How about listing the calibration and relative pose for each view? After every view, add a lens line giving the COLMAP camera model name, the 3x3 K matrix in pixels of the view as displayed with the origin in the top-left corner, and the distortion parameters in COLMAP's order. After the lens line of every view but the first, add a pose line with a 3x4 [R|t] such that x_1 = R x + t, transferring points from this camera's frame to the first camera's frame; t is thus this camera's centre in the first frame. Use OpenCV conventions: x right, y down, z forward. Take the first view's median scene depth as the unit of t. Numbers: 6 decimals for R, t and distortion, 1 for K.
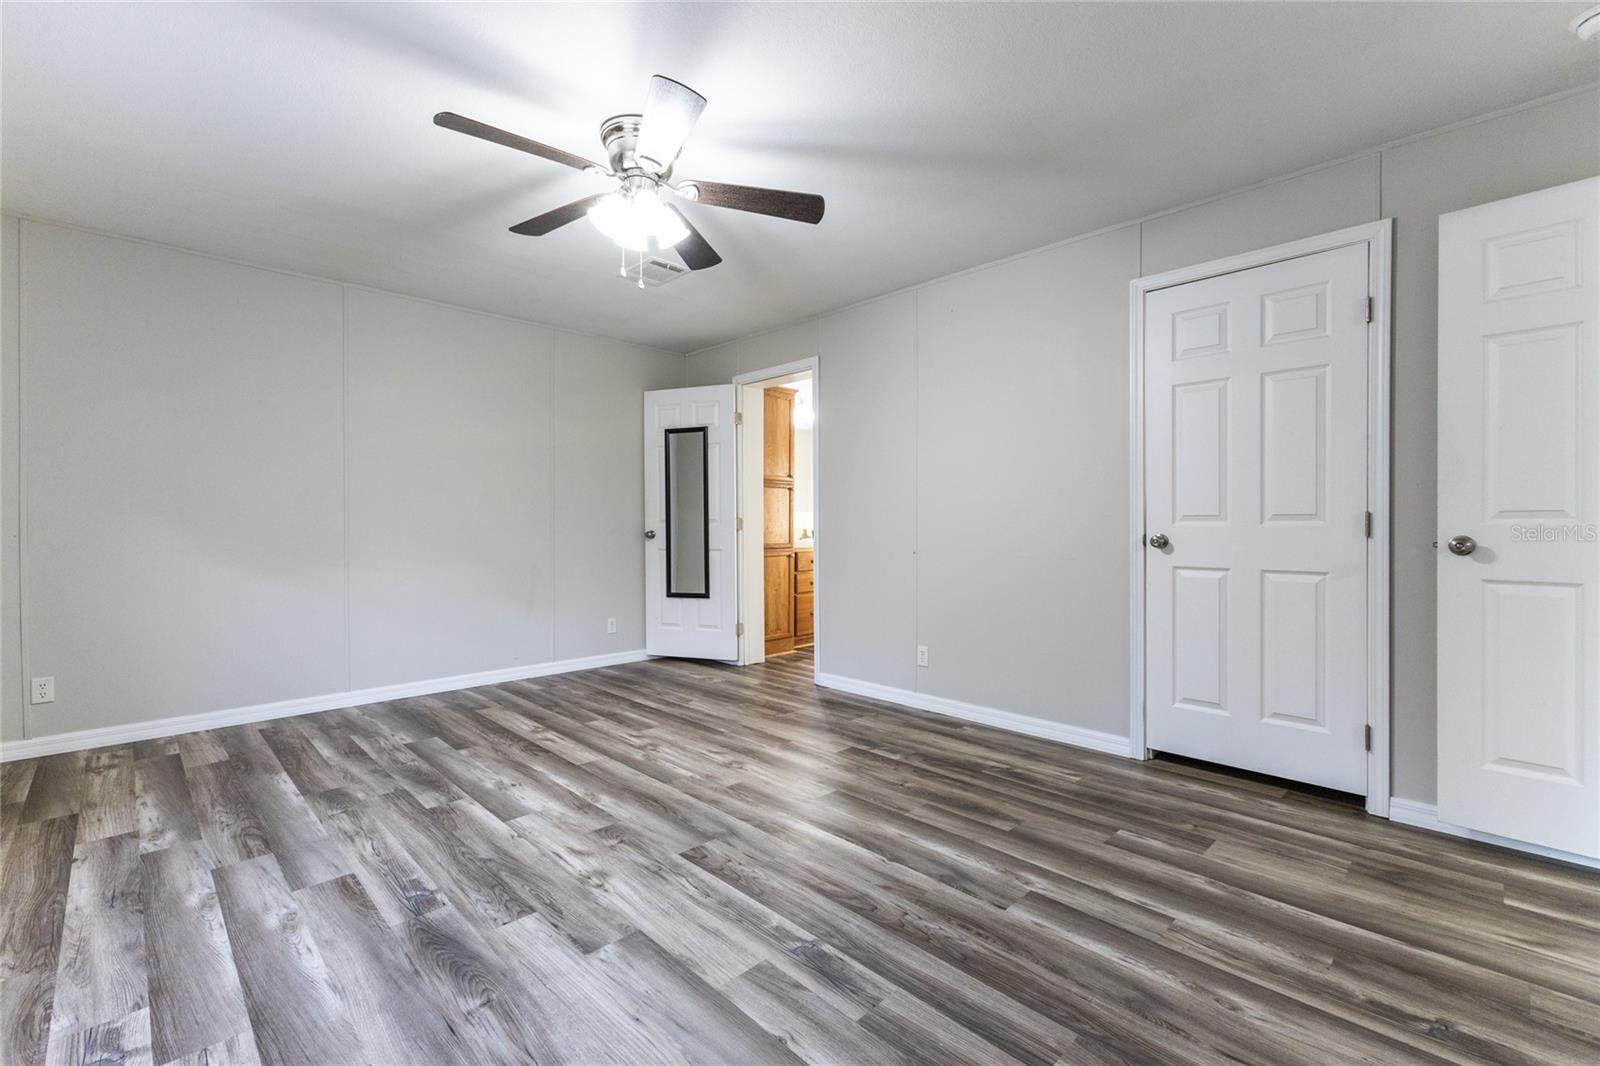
lens RADIAL K [[686.4, 0, 778.4], [0, 686.4, 527.9], [0, 0, 1]] dist [0.008295, -0.004817]
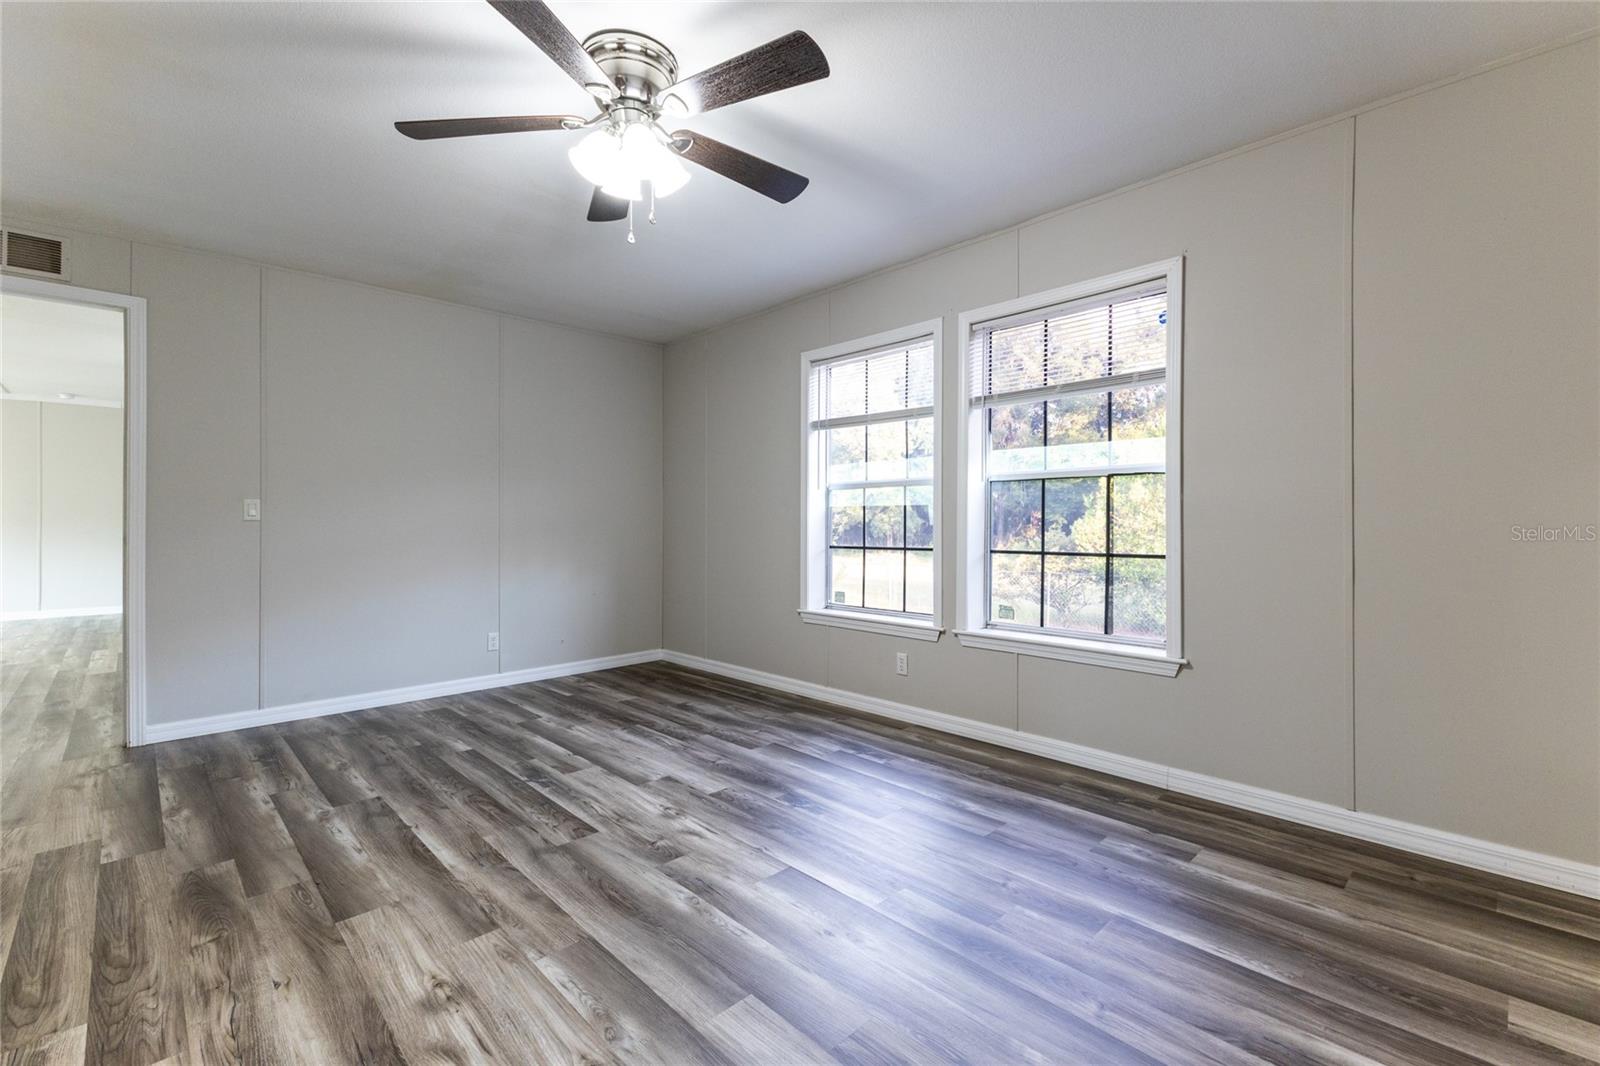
lens RADIAL K [[686.4, 0, 788.4], [0, 686.4, 524.9], [0, 0, 1]] dist [0.008295, -0.004817]
pose [[-0.999986, 0.002097, -0.004822, -0.427746], [0.002054, 0.999958, 0.008937, -0.013884], [0.004841, 0.008927, -0.999948, 2.026180]]
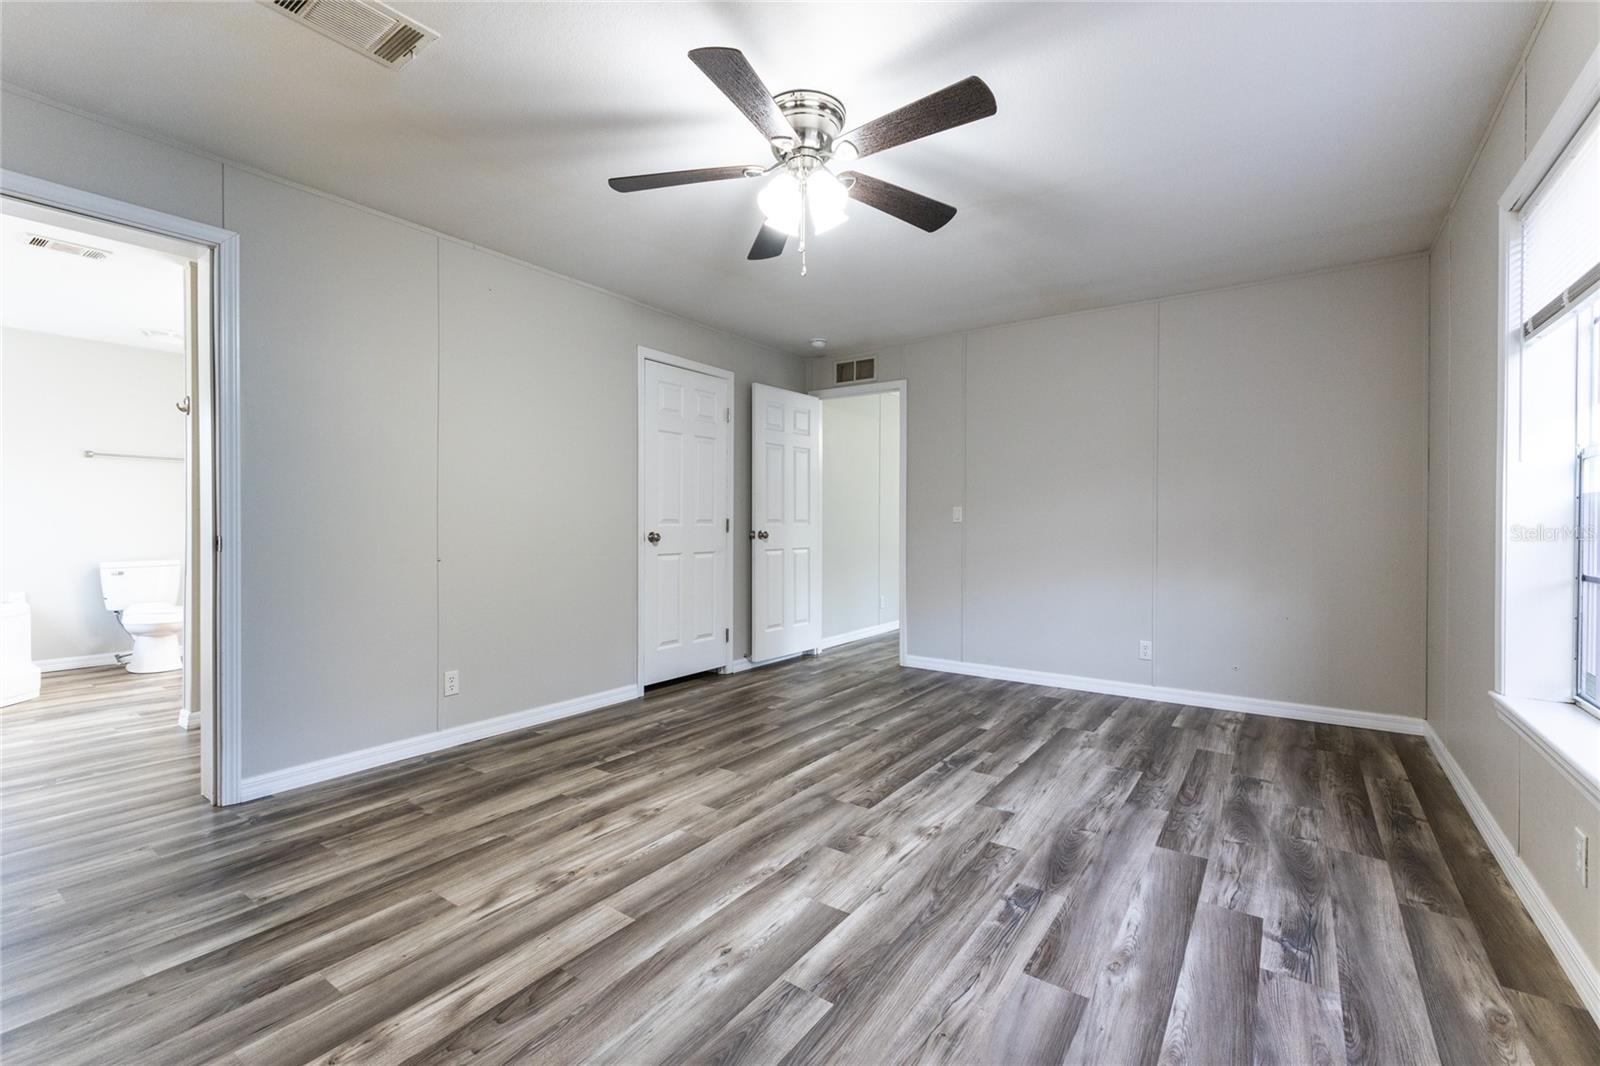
lens RADIAL K [[686.4, 0, 822.2], [0, 686.4, 525.4], [0, 0, 1]] dist [0.008295, -0.004817]
pose [[-0.207111, -0.002735, 0.978314, -1.247163], [0.004749, 0.999982, 0.003801, -0.013576], [-0.978306, 0.005433, -0.207095, 1.289702]]
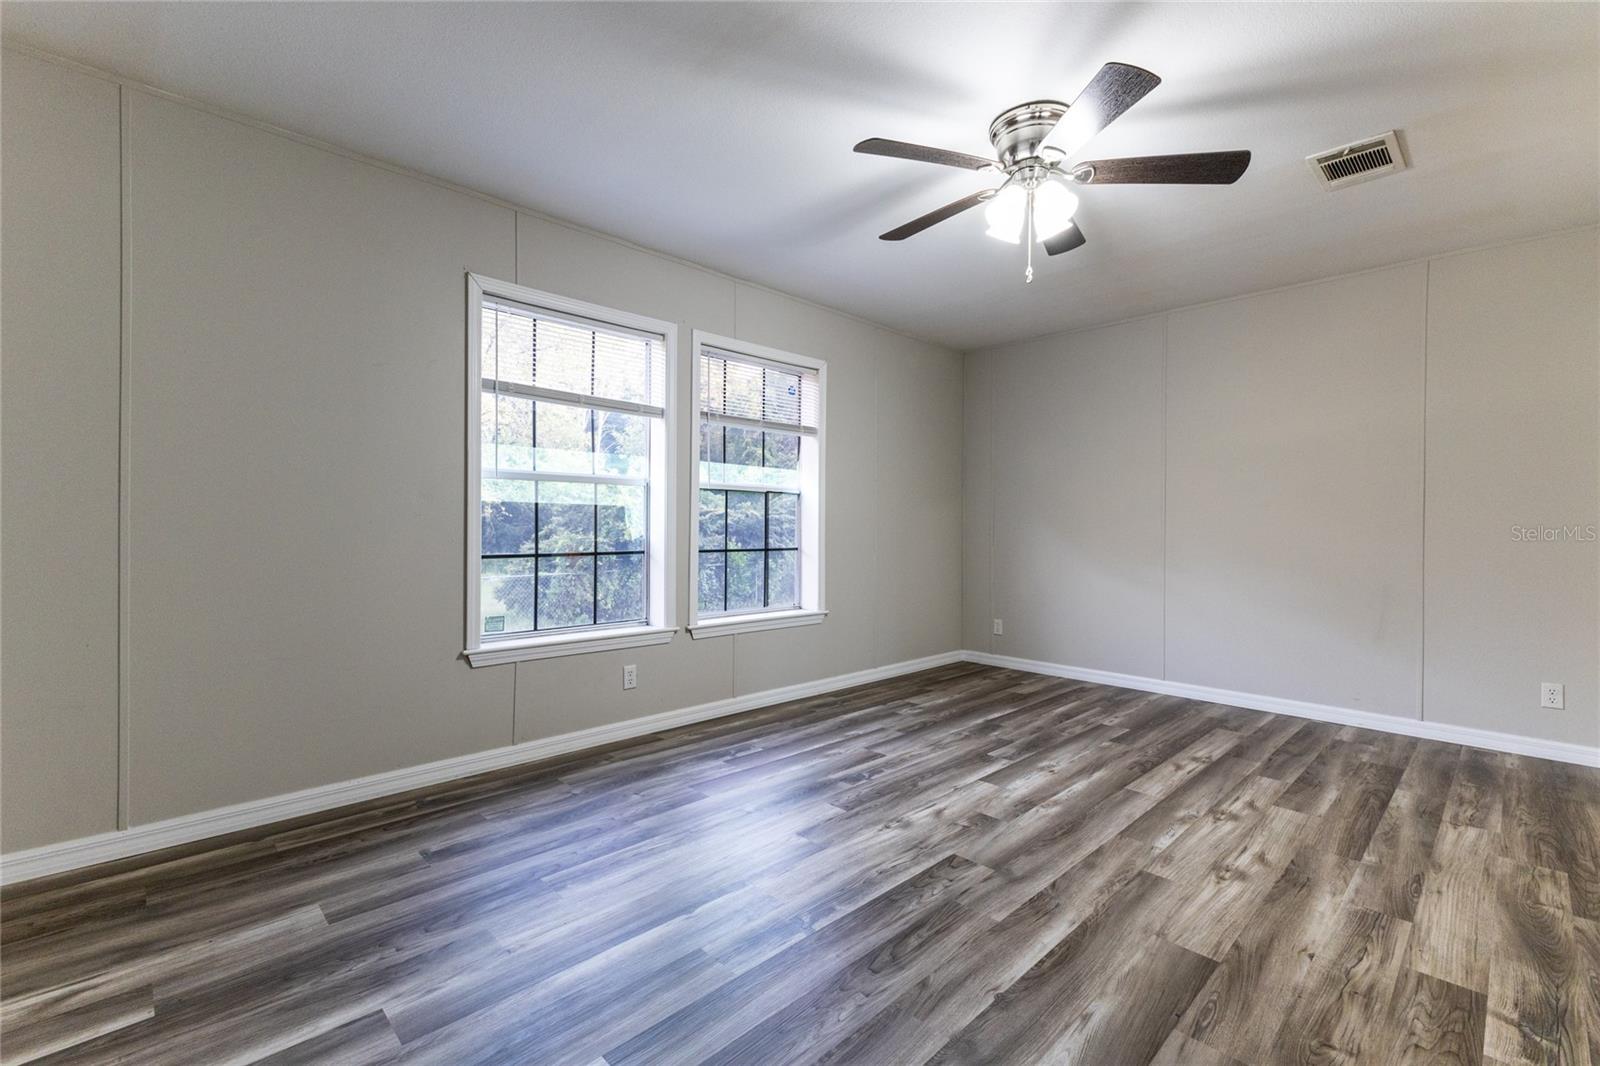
lens RADIAL K [[686.4, 0, 823.6], [0, 686.4, 534.2], [0, 0, 1]] dist [0.008295, -0.004817]
pose [[0.022117, 0.009478, -0.999710, 0.834556], [-0.012187, 0.999883, 0.009210, -0.001294], [0.999681, 0.011979, 0.022230, 0.763847]]
